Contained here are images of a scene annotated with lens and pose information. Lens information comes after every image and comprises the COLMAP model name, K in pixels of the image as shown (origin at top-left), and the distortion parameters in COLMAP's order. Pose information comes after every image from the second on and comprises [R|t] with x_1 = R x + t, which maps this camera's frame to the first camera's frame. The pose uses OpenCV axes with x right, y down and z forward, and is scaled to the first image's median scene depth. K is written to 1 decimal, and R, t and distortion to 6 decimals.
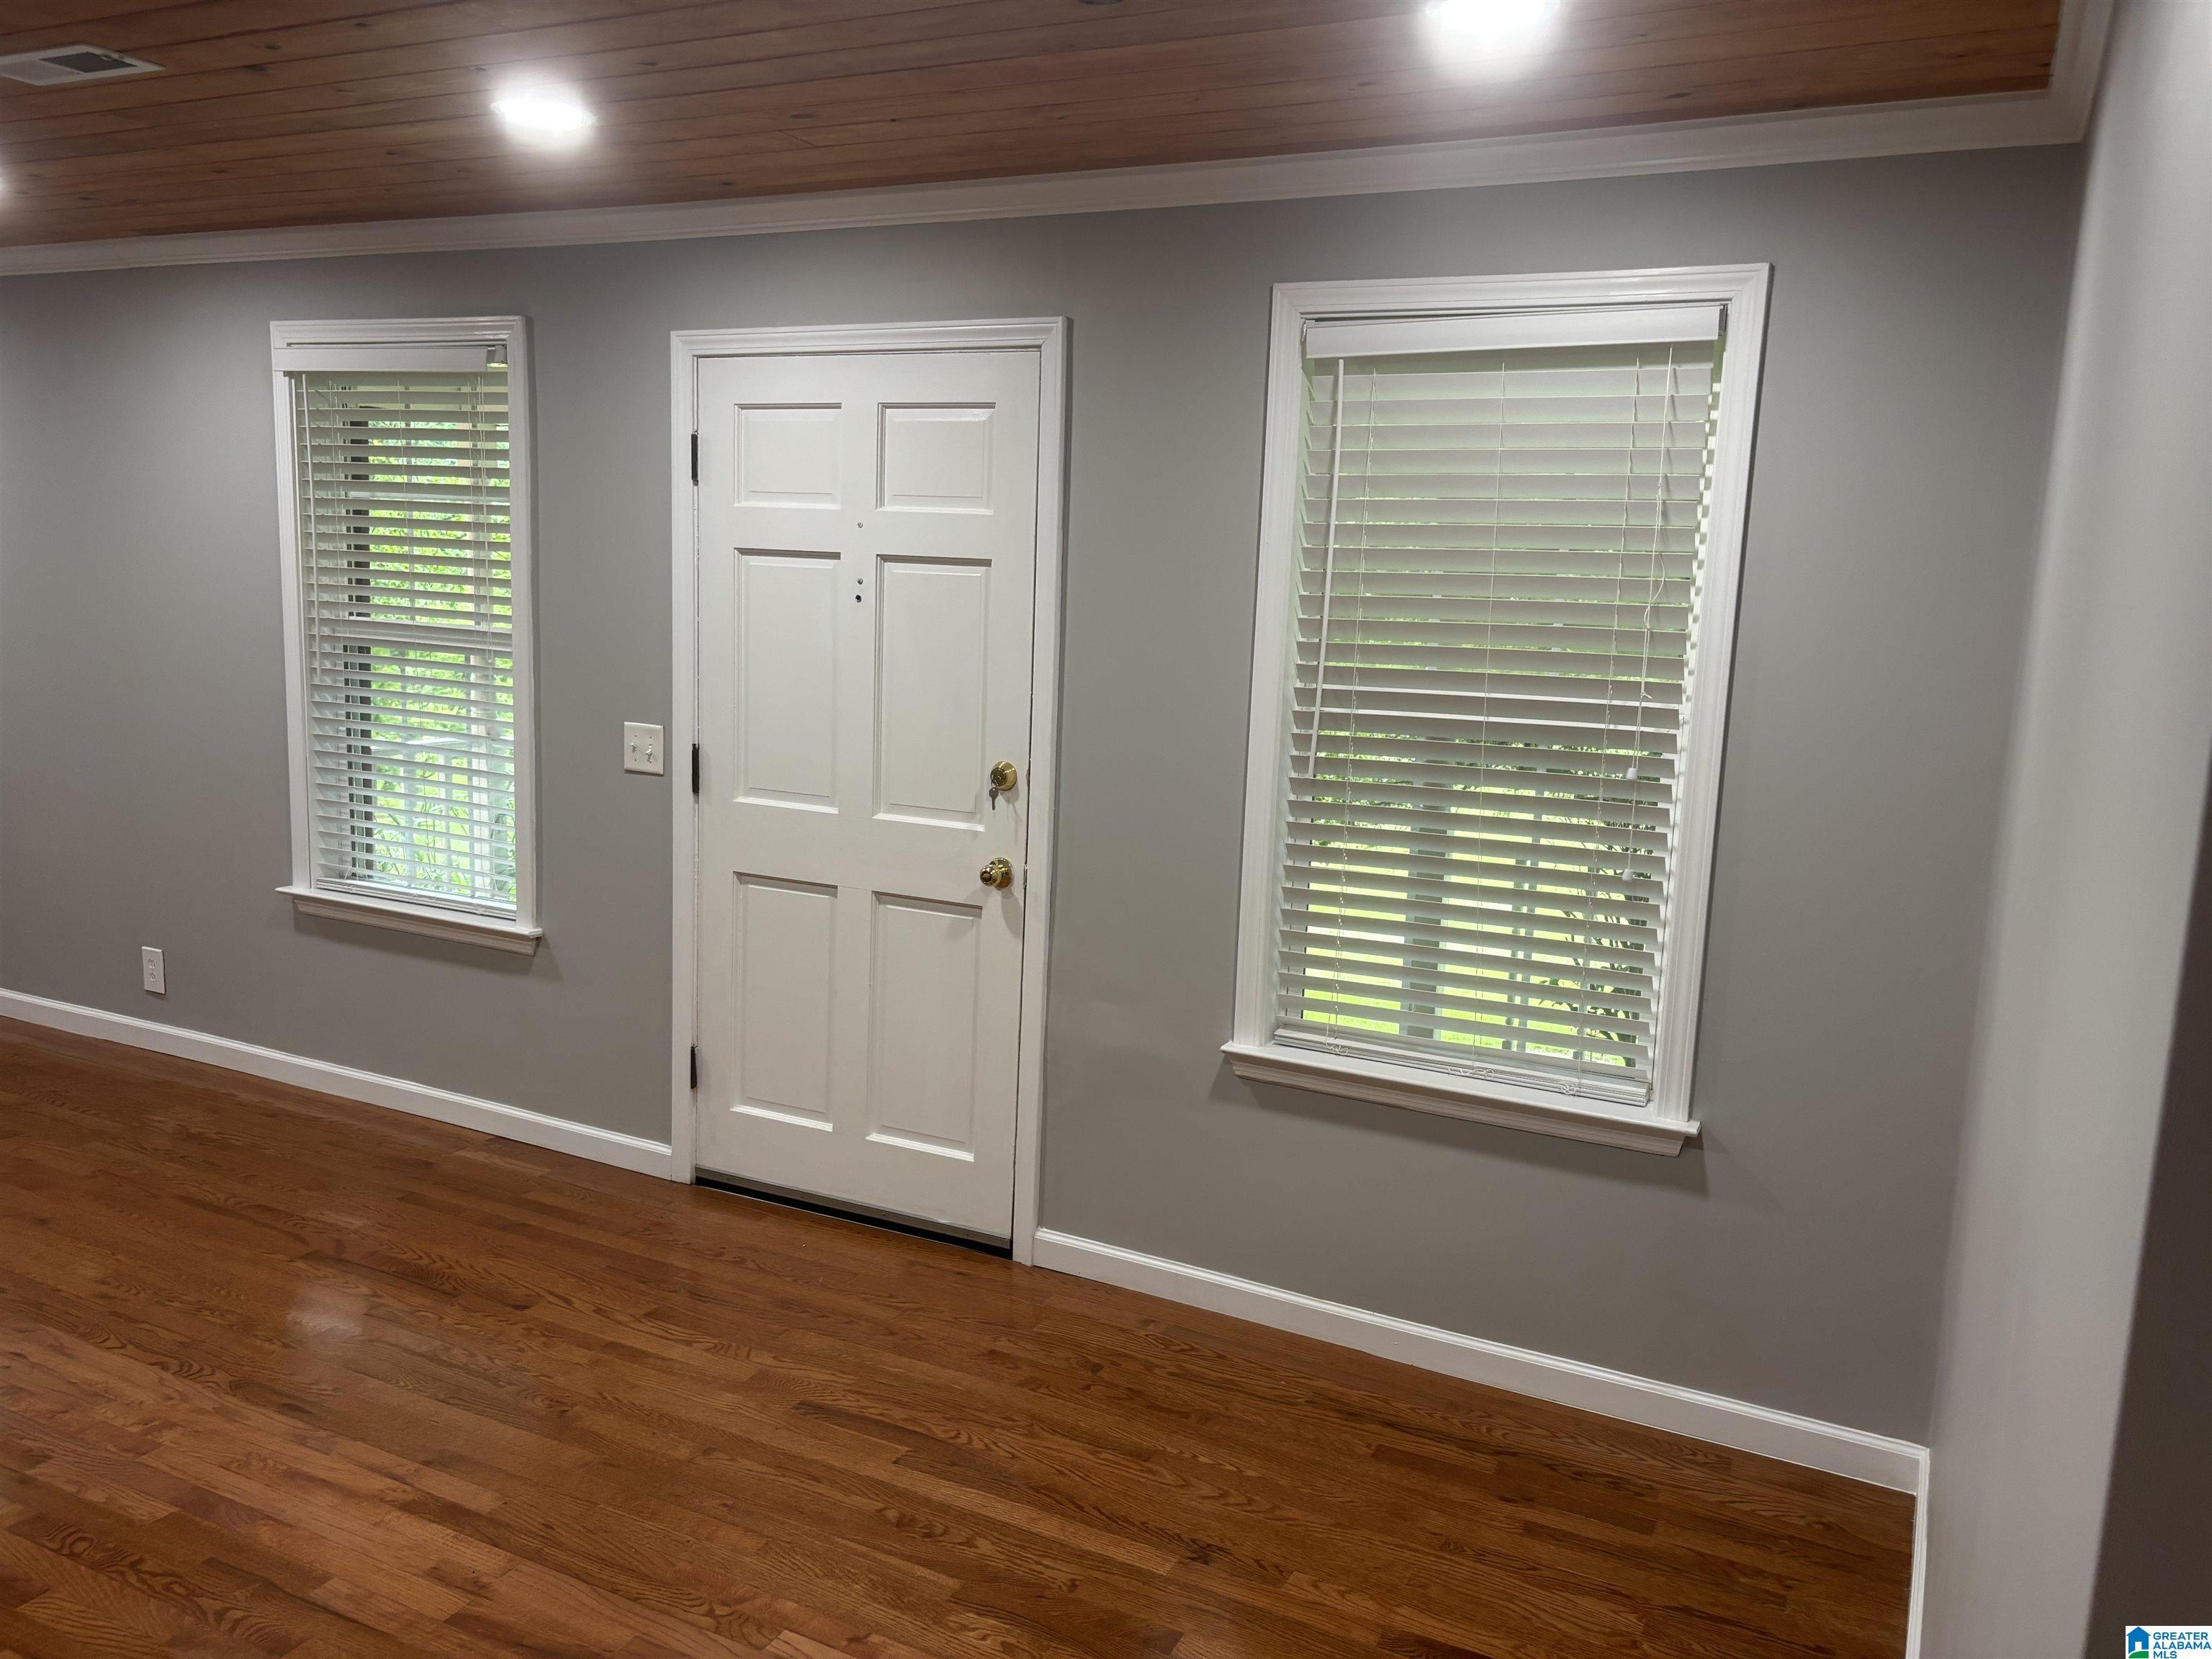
lens RADIAL K [[1681.0, 0, 1115.4], [0, 1681.0, 844.1], [0, 0, 1]] dist [0.053524, -0.054258]
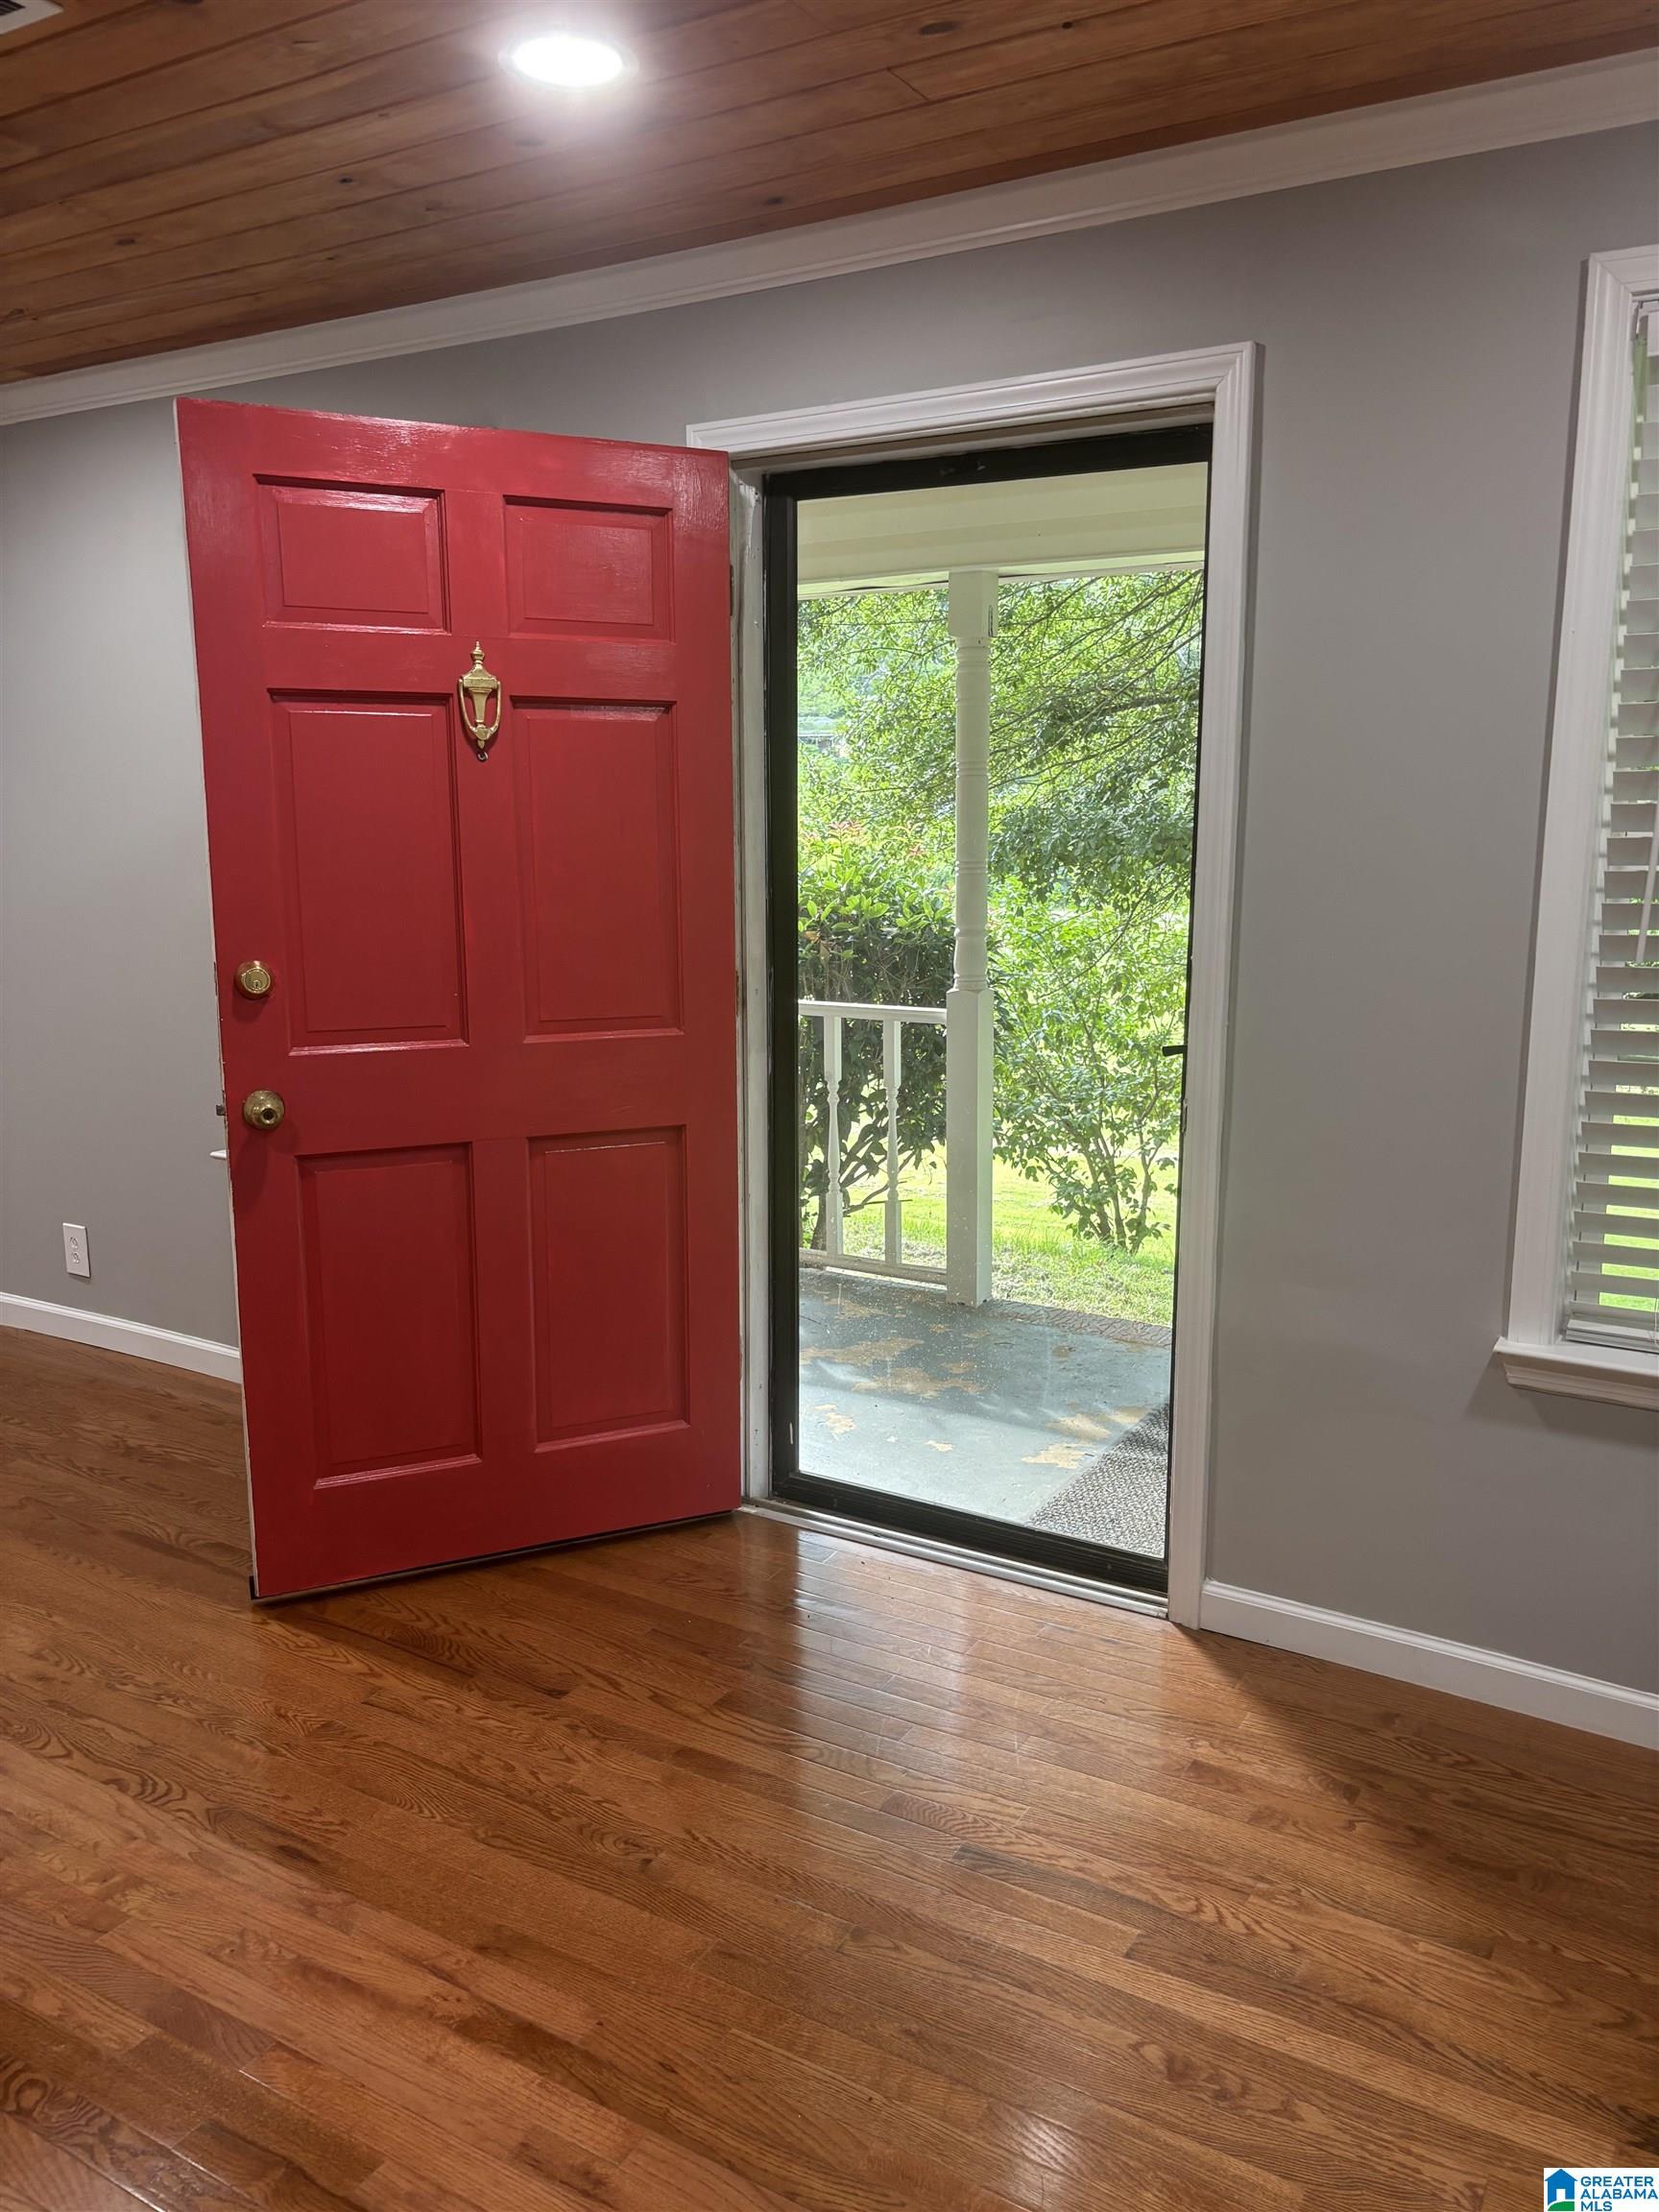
lens RADIAL K [[1681.0, 0, 835.1], [0, 1681.0, 1125.5], [0, 0, 1]] dist [0.053524, -0.054258]
pose [[0.996163, -0.025023, -0.083862, -0.163800], [0.027050, 0.999367, 0.023127, 0.001605], [0.083230, -0.025306, 0.996209, 0.266330]]
